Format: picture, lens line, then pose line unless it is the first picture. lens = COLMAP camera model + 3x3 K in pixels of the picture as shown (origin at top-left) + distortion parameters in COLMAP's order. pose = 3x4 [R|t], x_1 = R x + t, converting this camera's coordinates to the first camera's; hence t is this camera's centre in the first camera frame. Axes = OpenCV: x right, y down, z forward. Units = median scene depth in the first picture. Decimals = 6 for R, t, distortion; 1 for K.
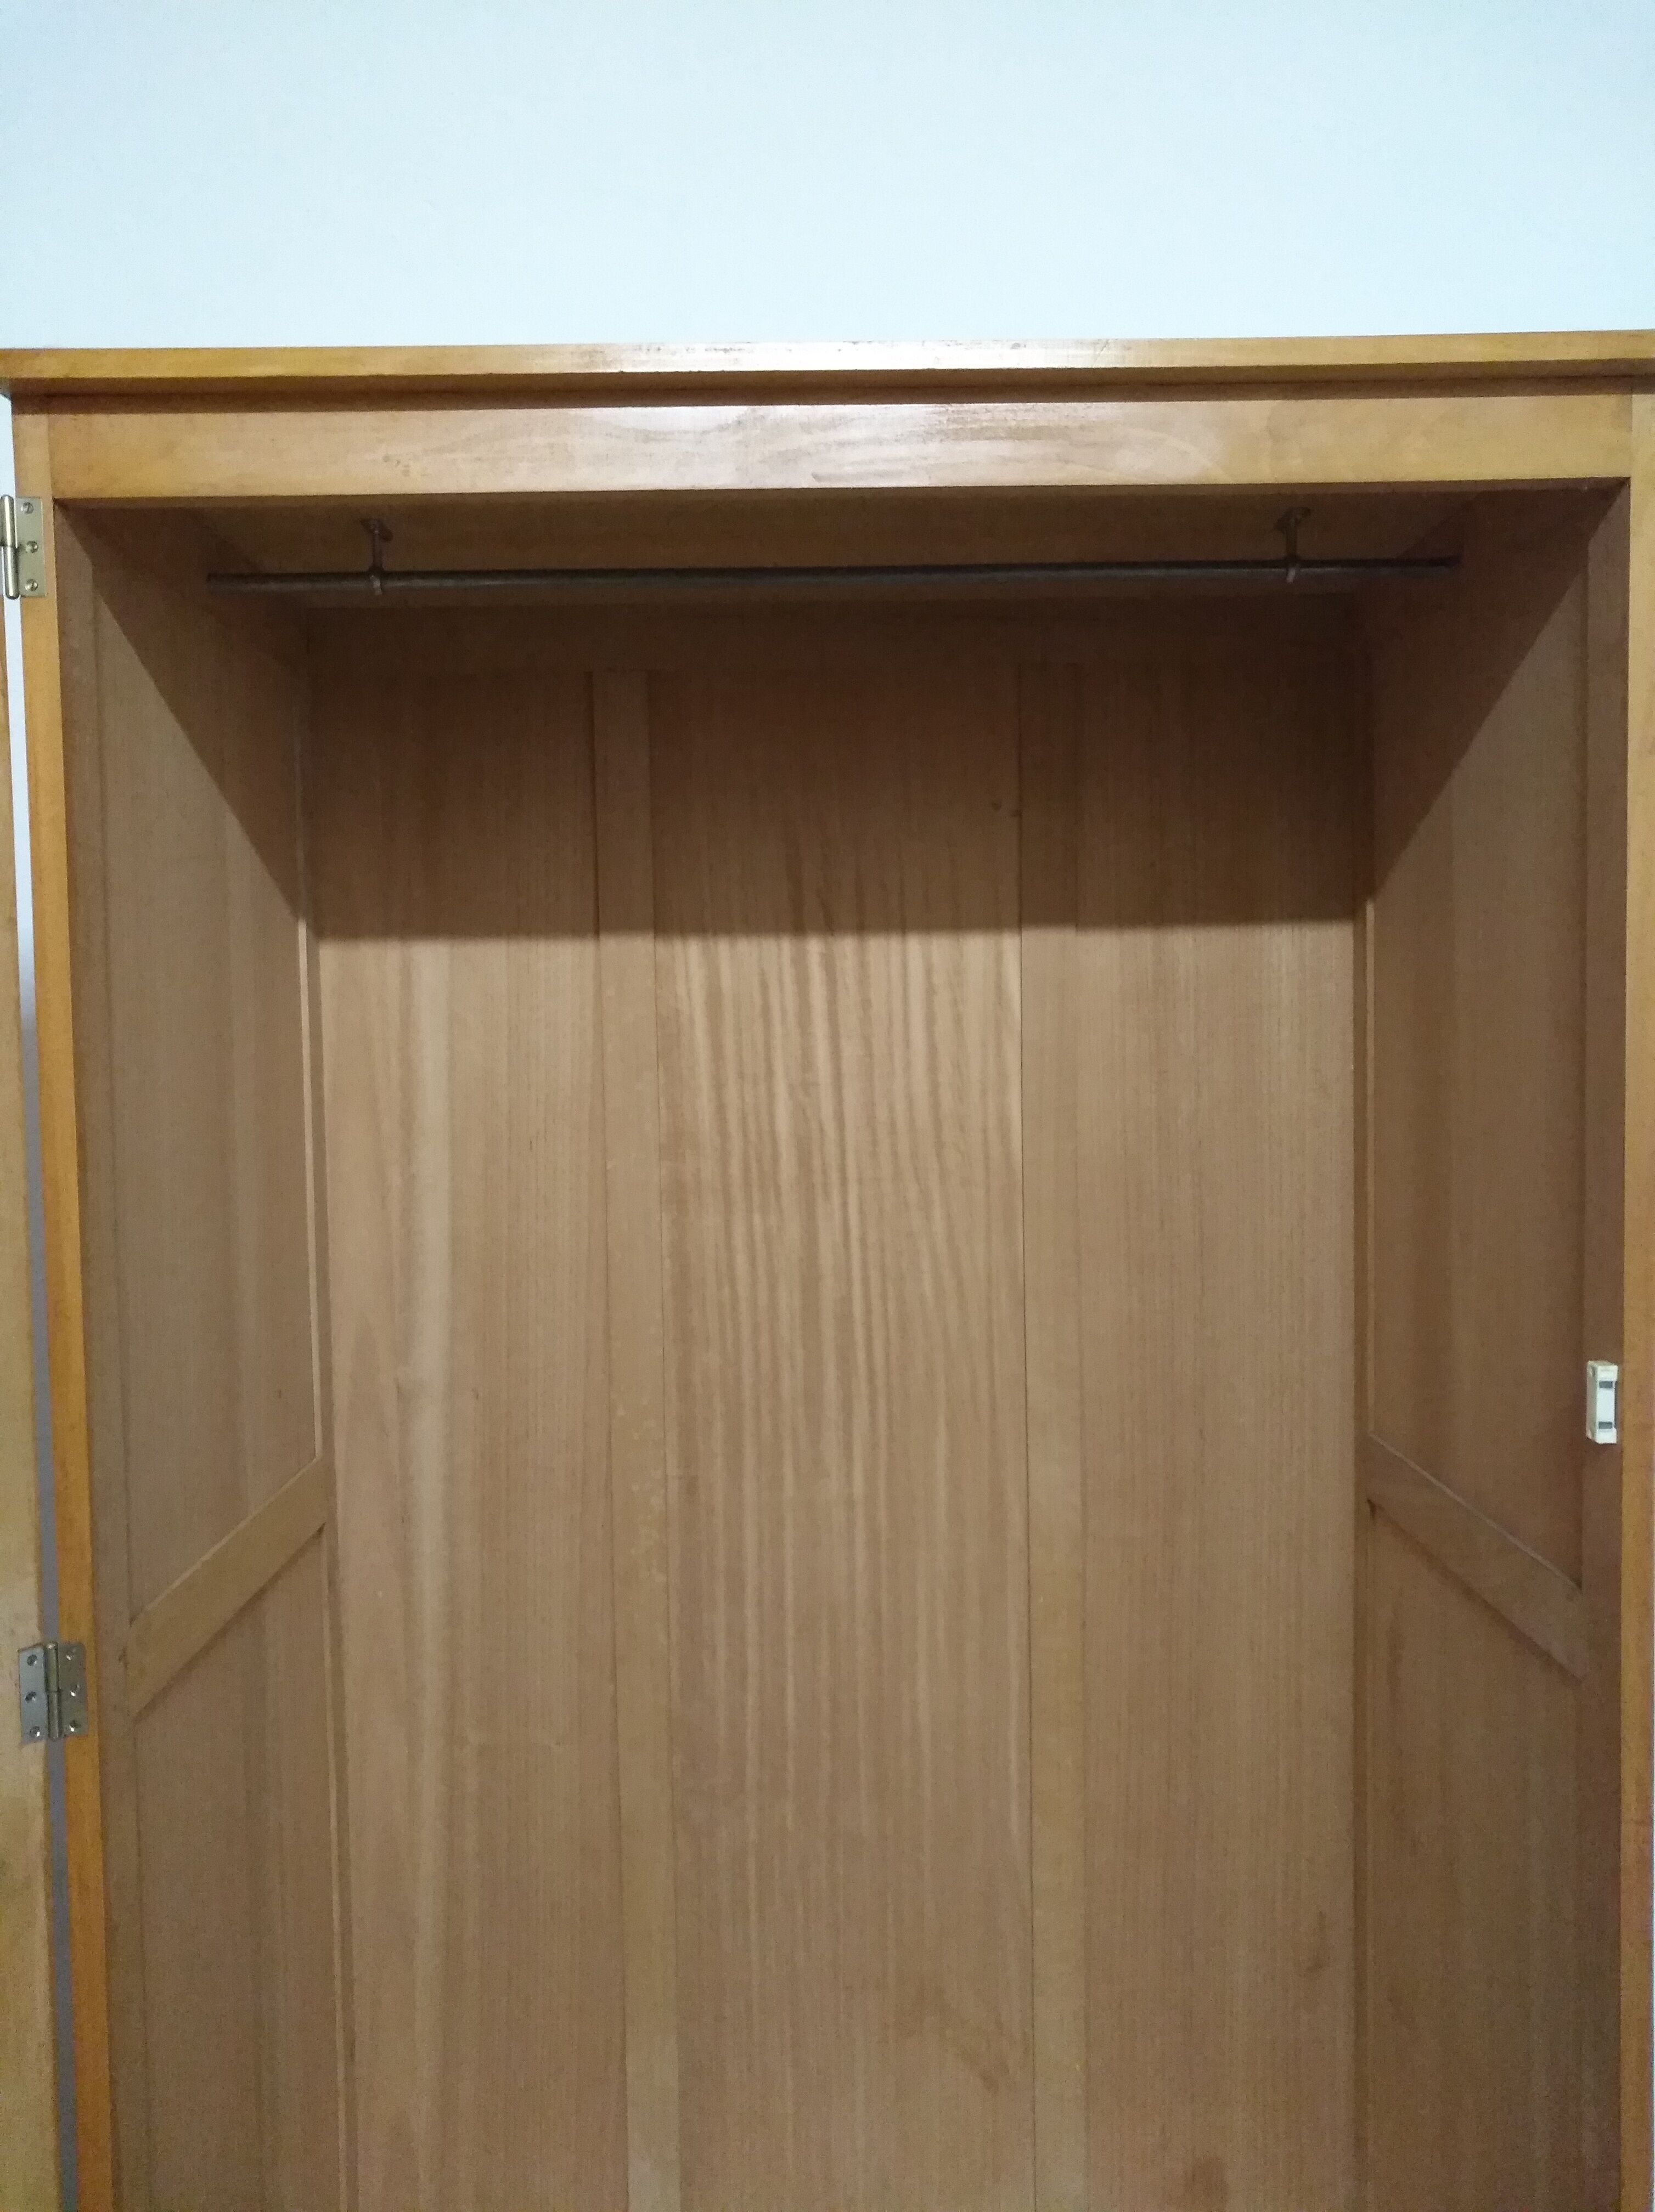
lens RADIAL K [[1718.6, 0, 827.5], [0, 1718.6, 1106.0], [0, 0, 1]] dist [-0.034061, 0.067742]
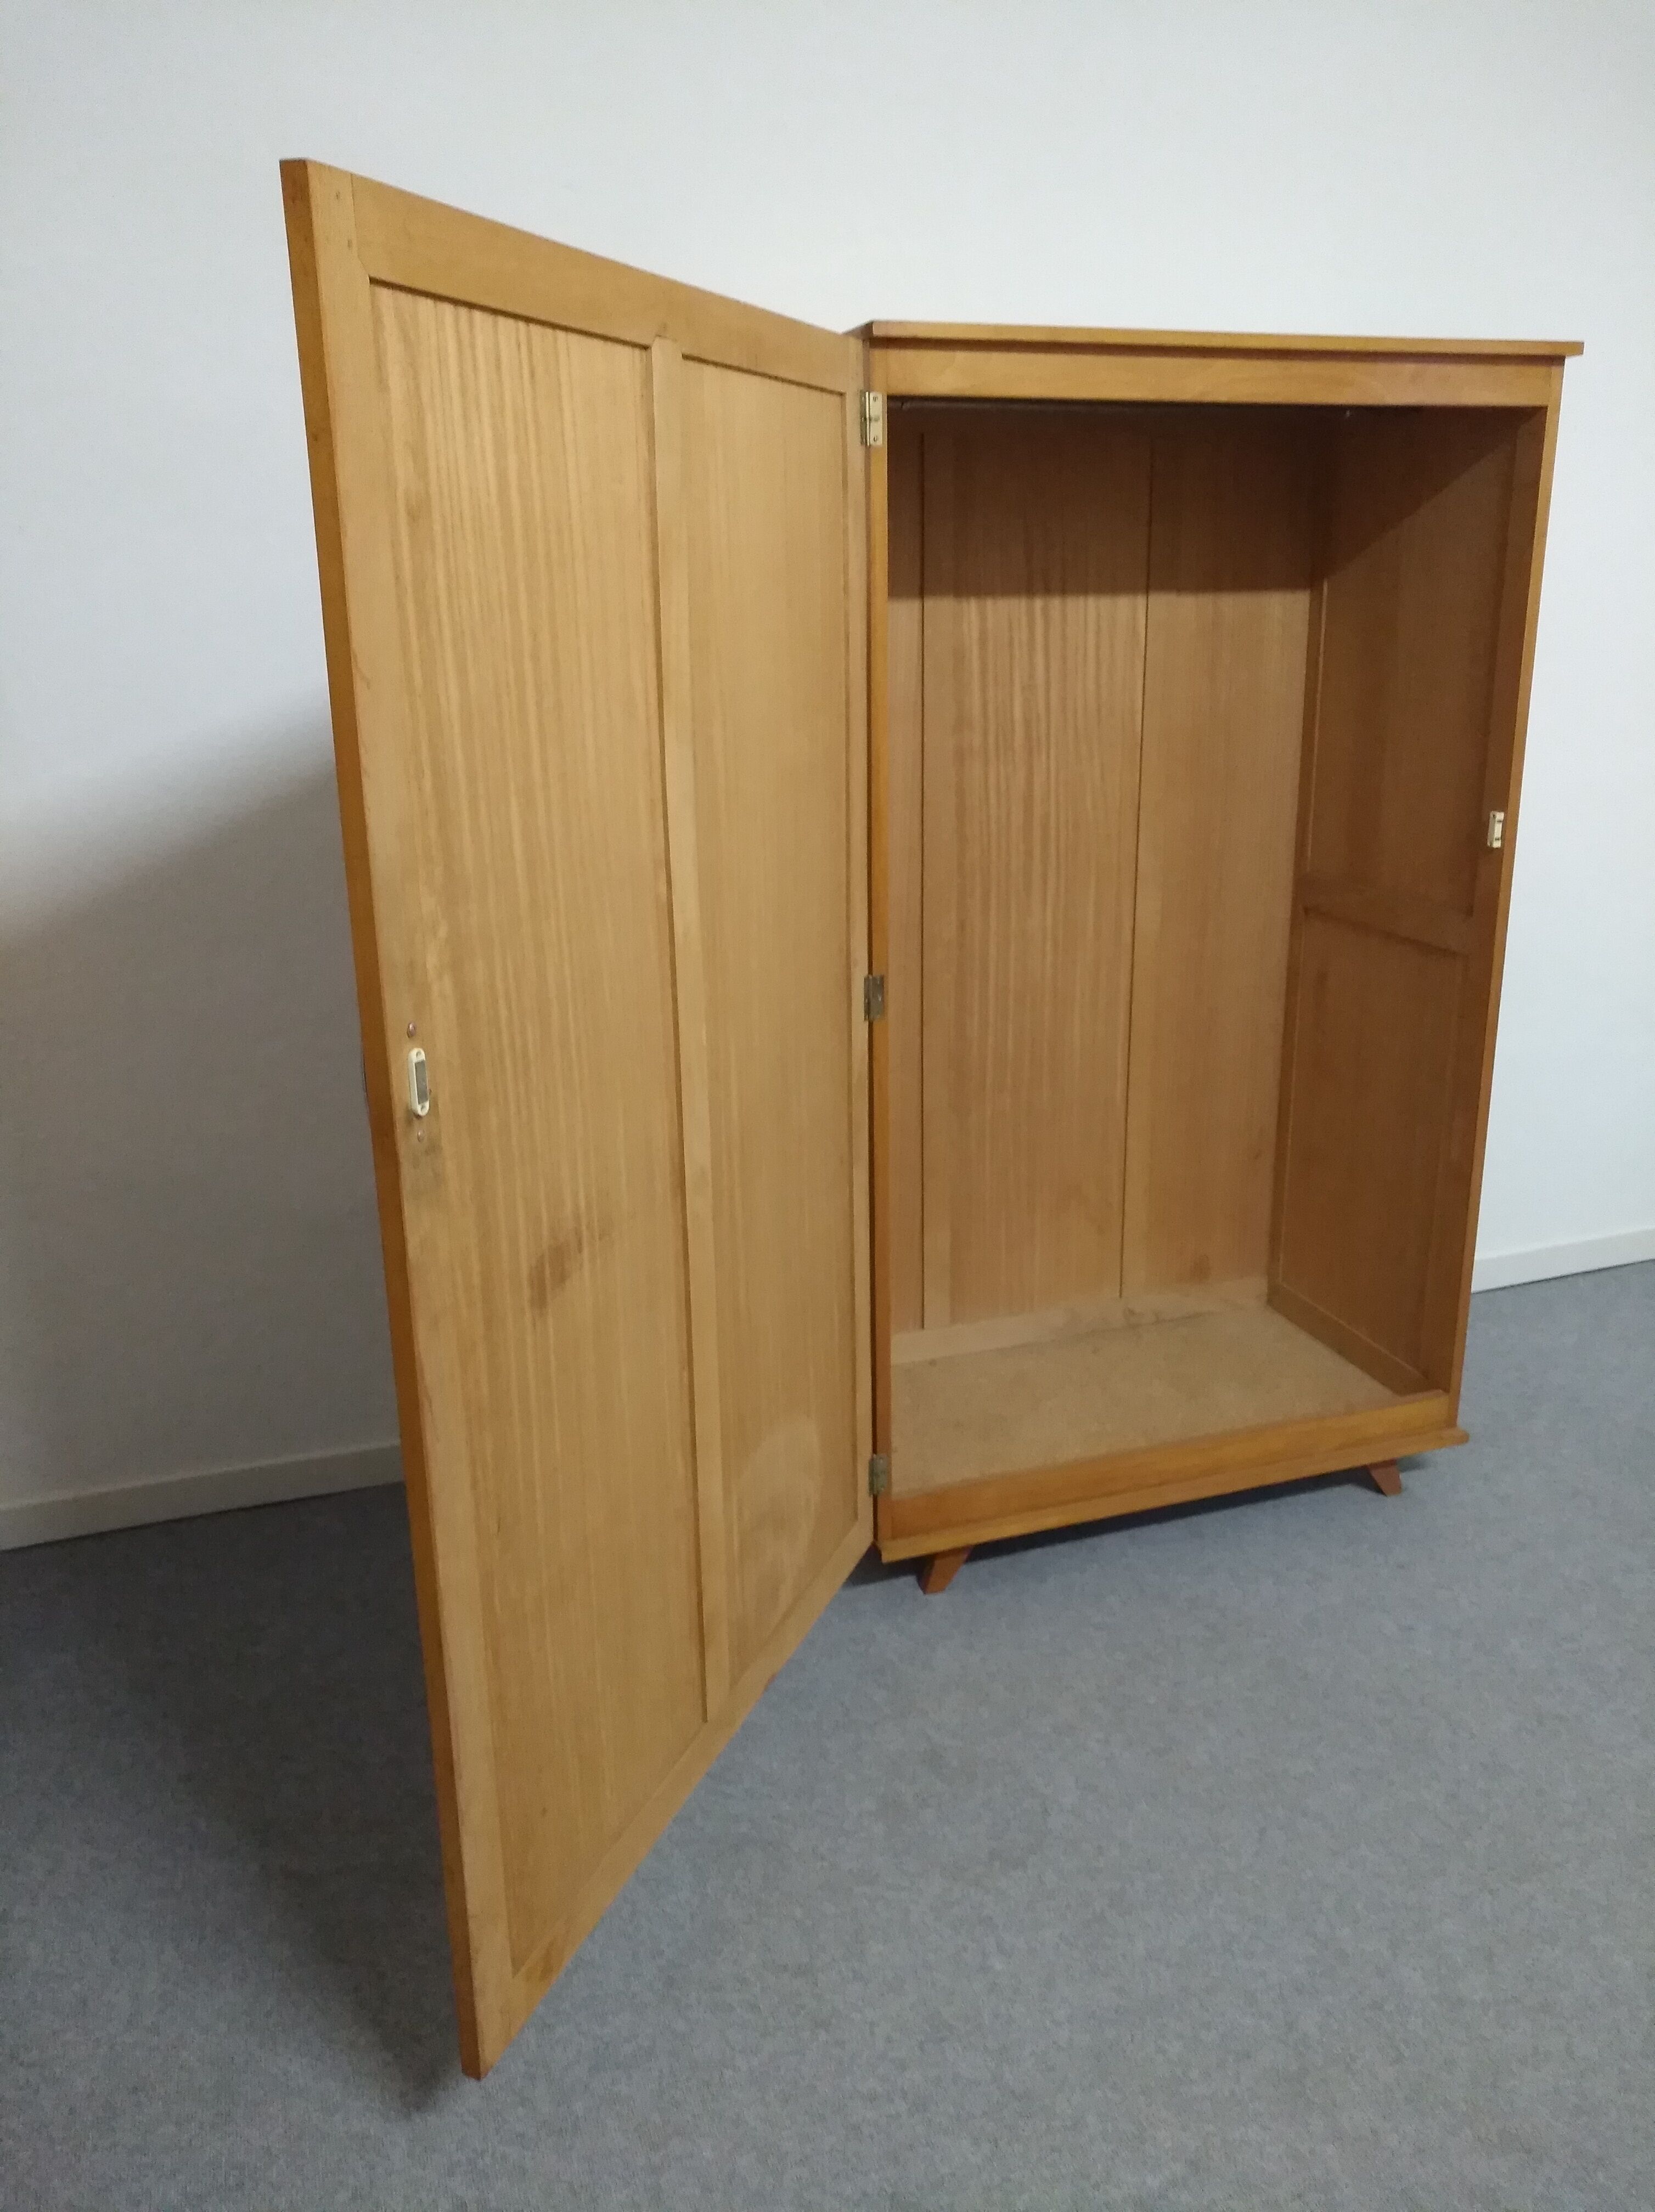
lens RADIAL K [[1718.6, 0, 827.5], [0, 1718.6, 1106.0], [0, 0, 1]] dist [-0.034061, 0.067742]
pose [[0.954676, -0.083059, 0.285824, -0.742601], [0.010888, 0.969379, 0.245329, -0.028152], [-0.297448, -0.231098, 0.926347, -0.646182]]
